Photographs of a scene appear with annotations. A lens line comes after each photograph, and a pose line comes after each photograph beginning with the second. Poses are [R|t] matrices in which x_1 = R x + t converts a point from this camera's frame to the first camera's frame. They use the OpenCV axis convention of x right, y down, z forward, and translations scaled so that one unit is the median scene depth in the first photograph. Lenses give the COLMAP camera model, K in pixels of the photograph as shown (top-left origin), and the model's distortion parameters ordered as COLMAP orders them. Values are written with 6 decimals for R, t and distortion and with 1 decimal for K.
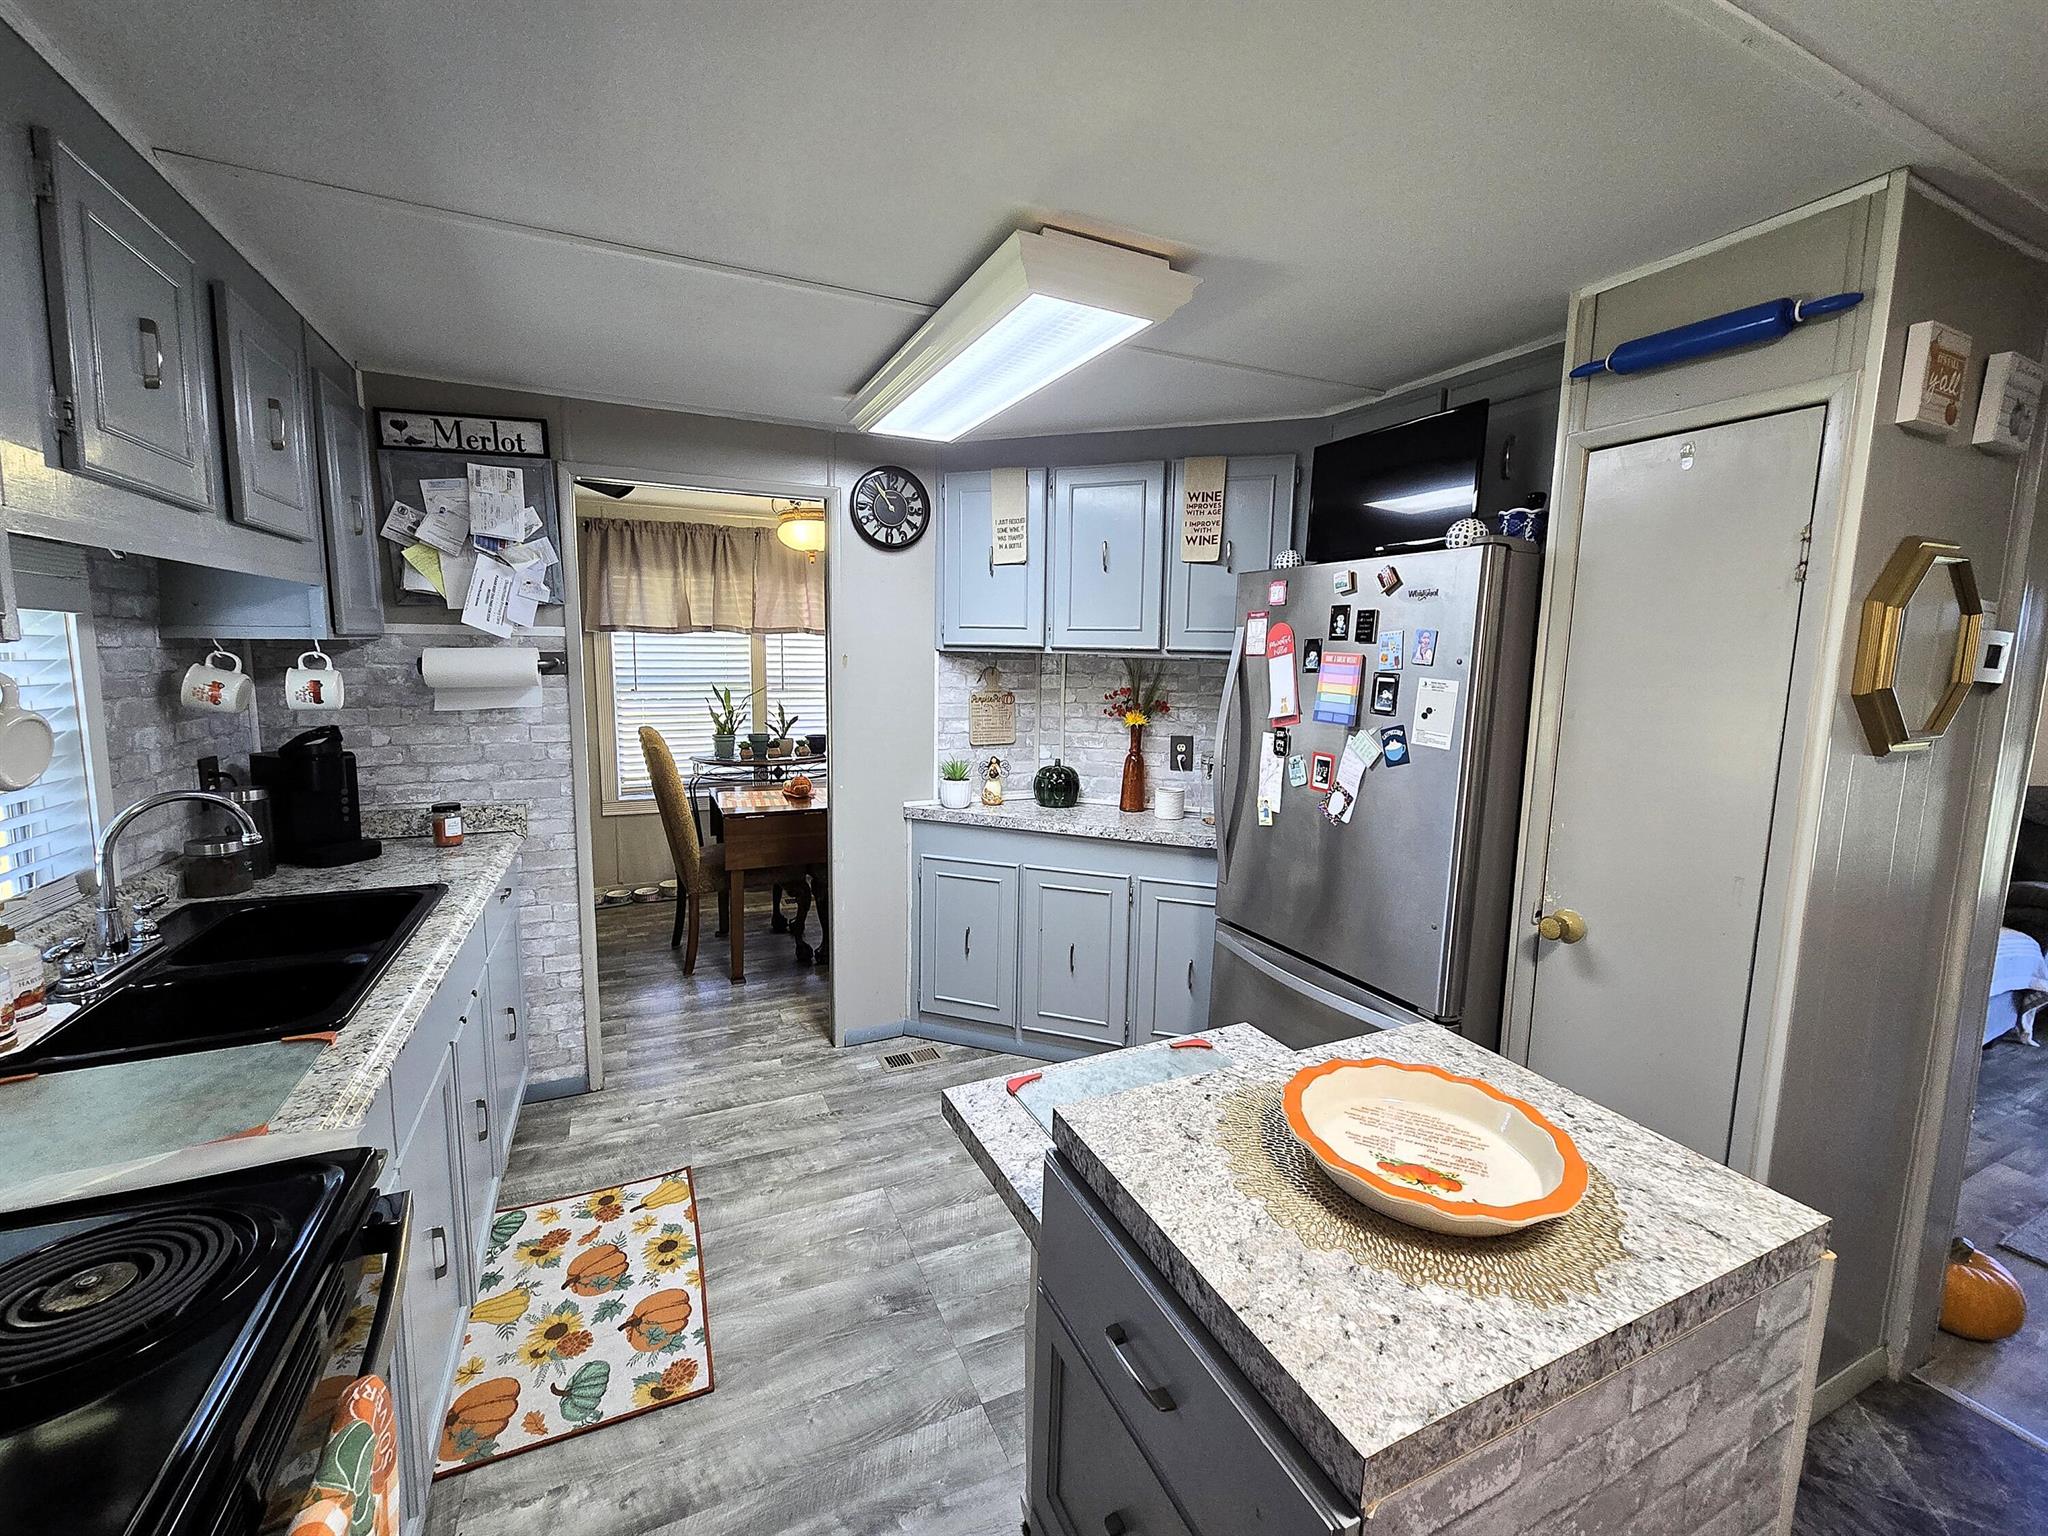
lens RADIAL K [[842.5, 0, 1016.8], [0, 842.5, 756.0], [0, 0, 1]] dist [-0.000210, -0.000394]
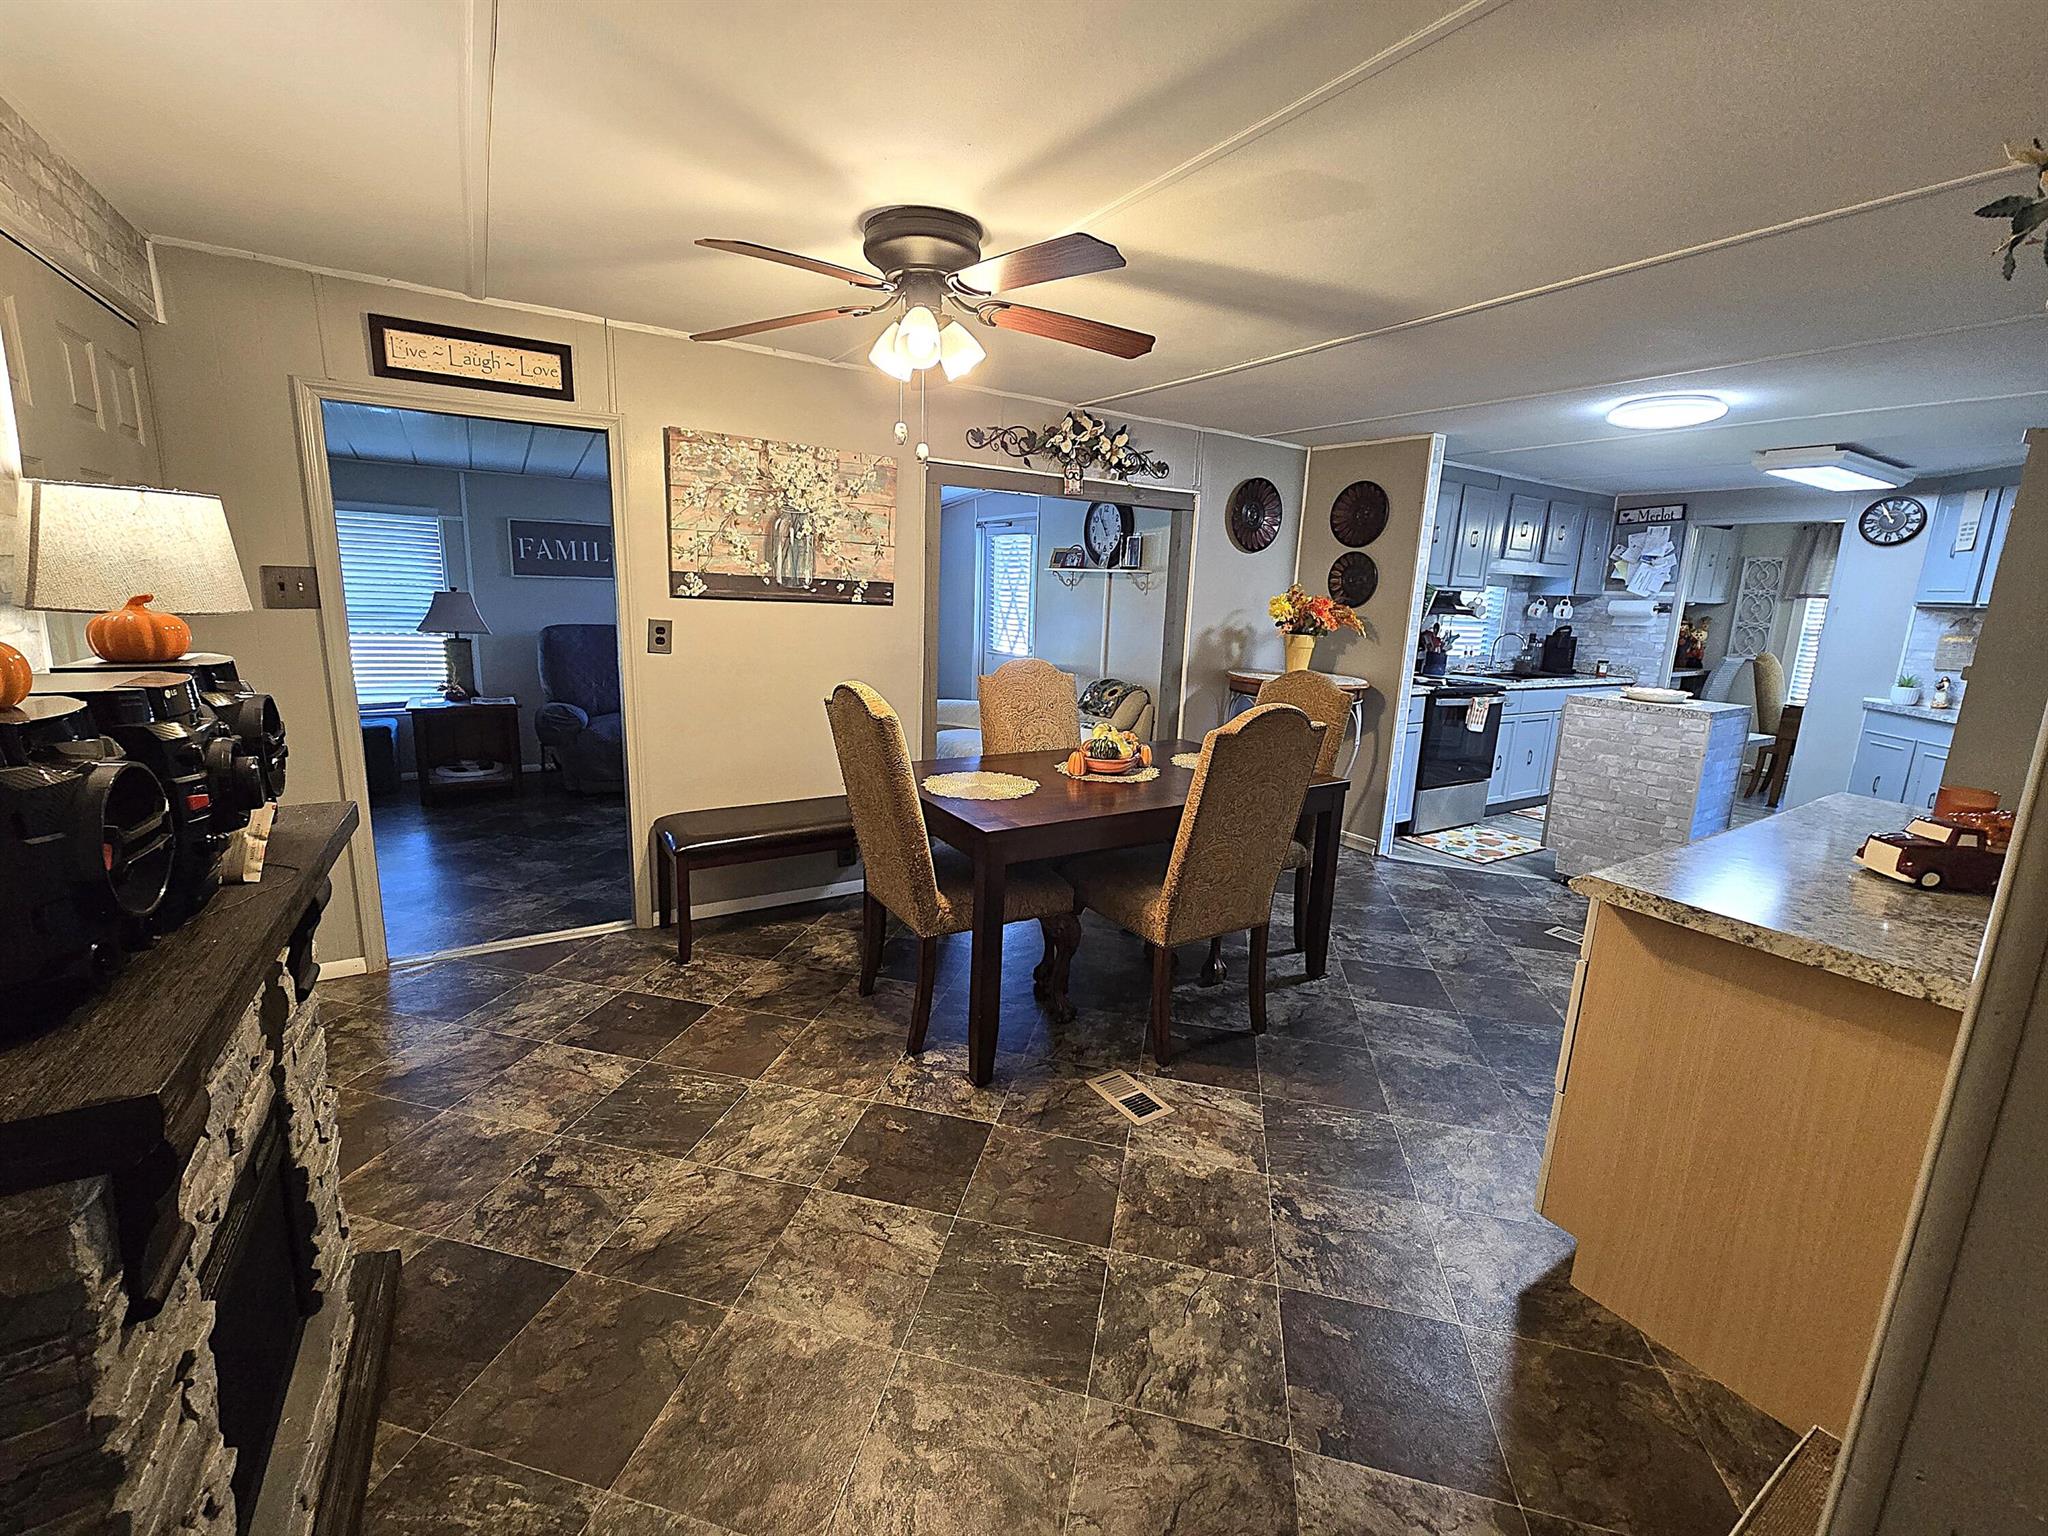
lens RADIAL K [[841.4, 0, 1015.0], [0, 841.4, 756.6], [0, 0, 1]] dist [0.000243, 0.000217]
pose [[0.135836, 0.181534, -0.973958, 1.347720], [-0.157797, 0.974485, 0.159624, 0.177171], [0.978084, 0.132005, 0.161015, -0.941838]]
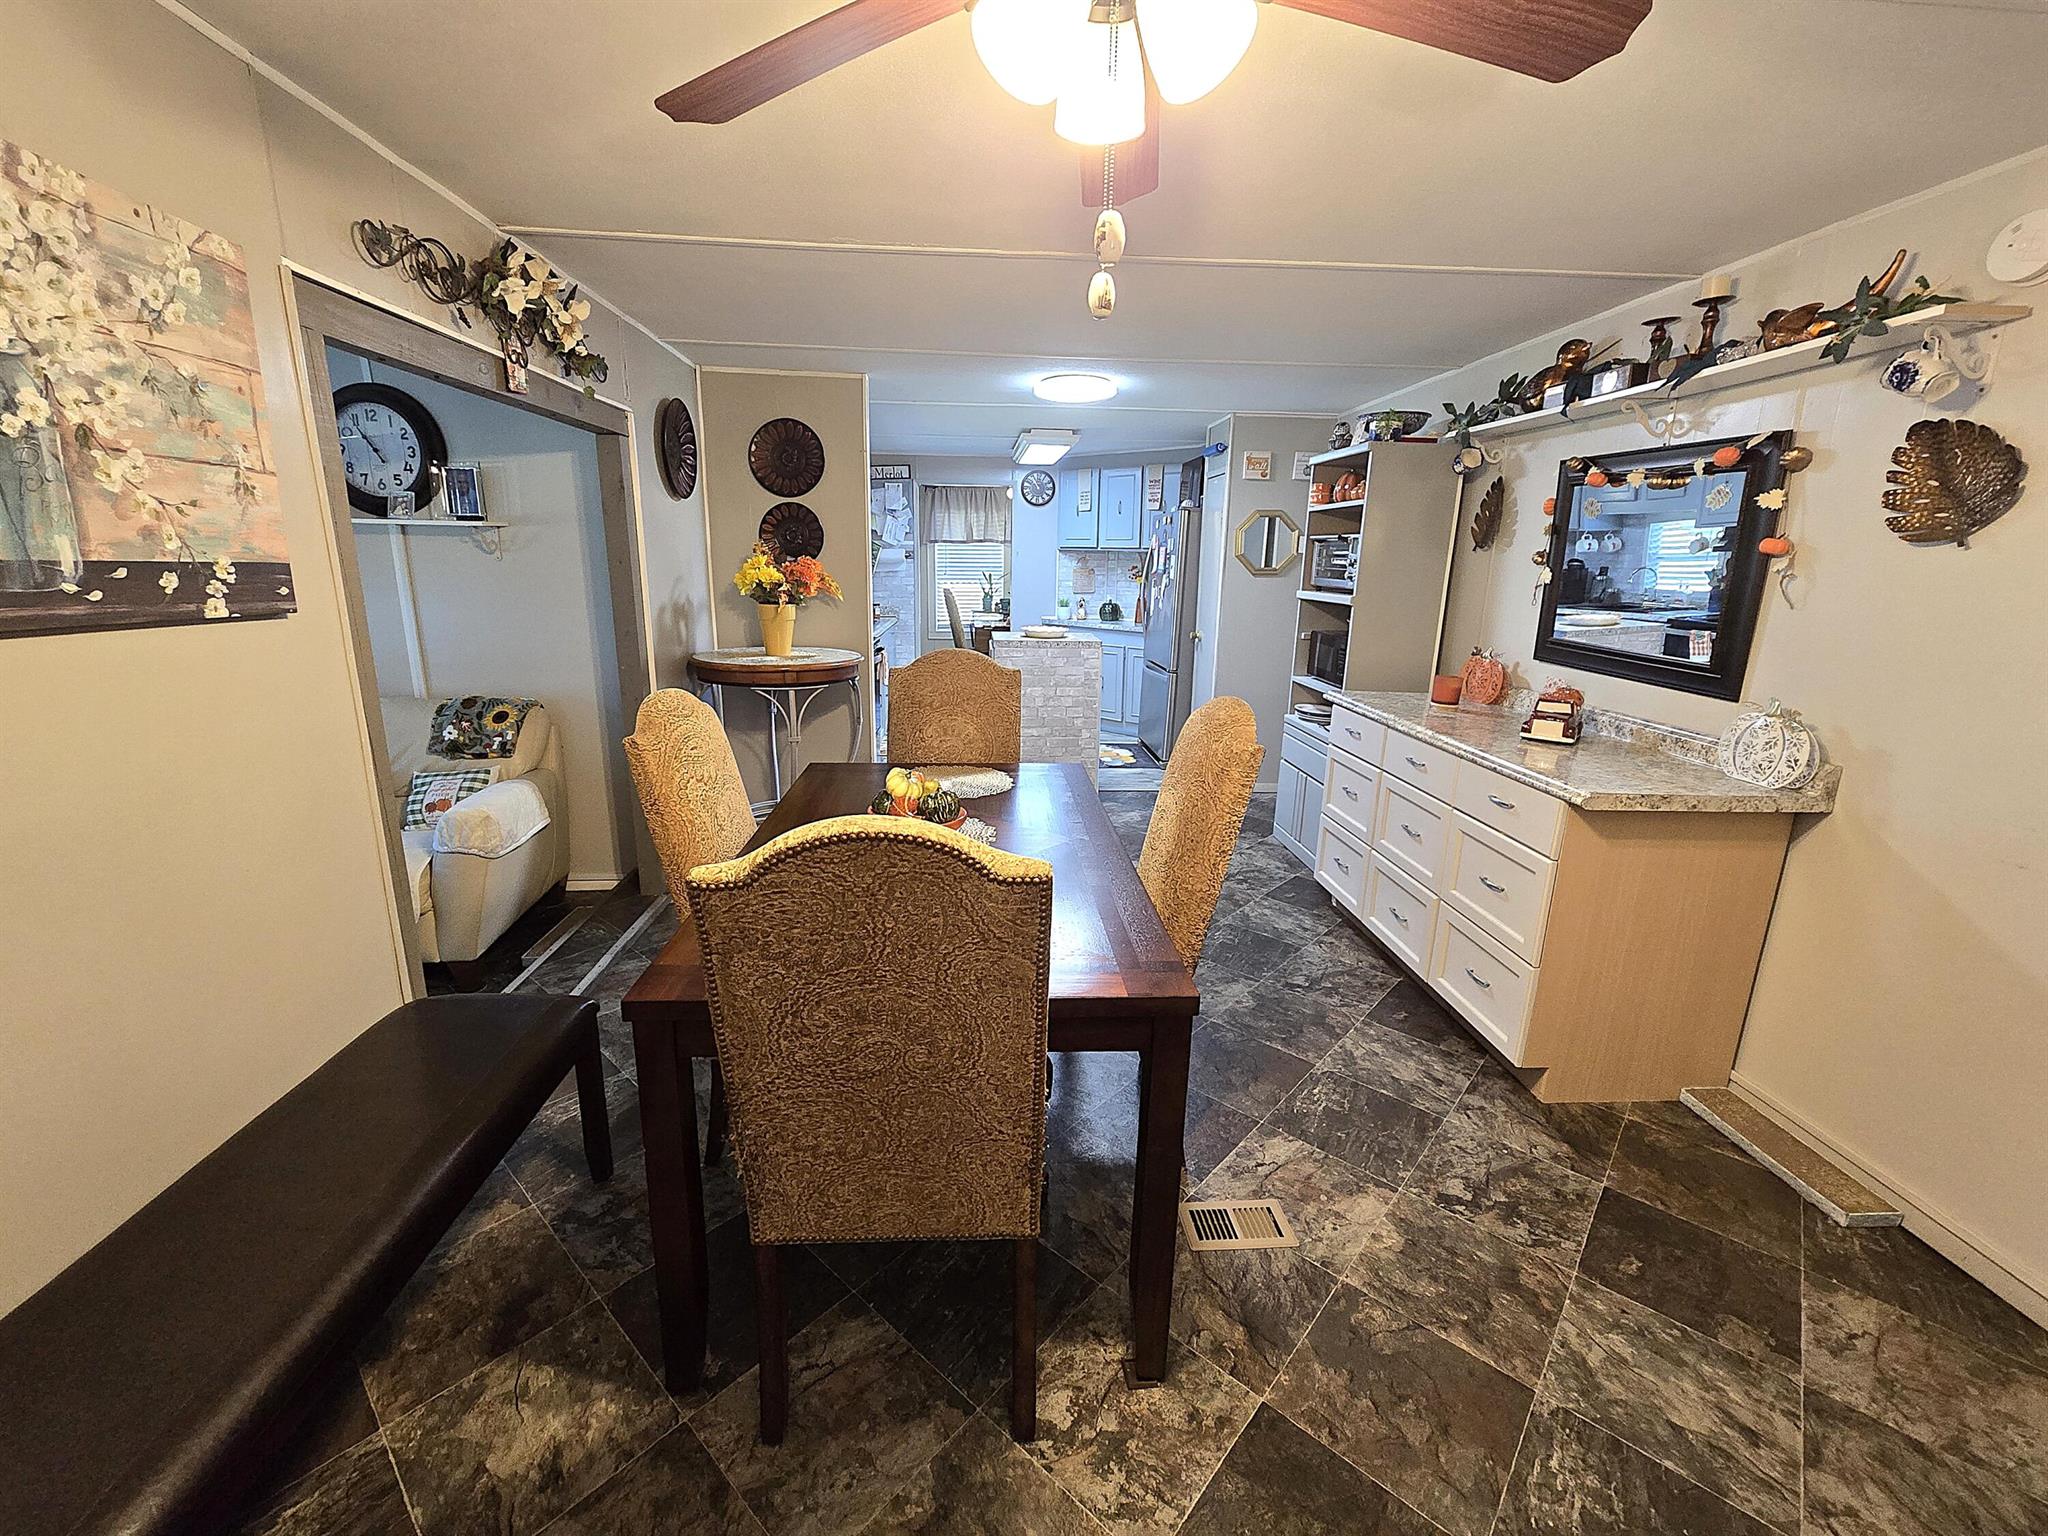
lens RADIAL K [[841.4, 0, 1015.0], [0, 841.4, 756.6], [0, 0, 1]] dist [0.000243, 0.000217]
pose [[0.931523, 0.078509, -0.355109, 0.683926], [-0.041764, 0.993054, 0.109996, 0.196066], [0.361278, -0.087633, 0.928331, -1.273486]]
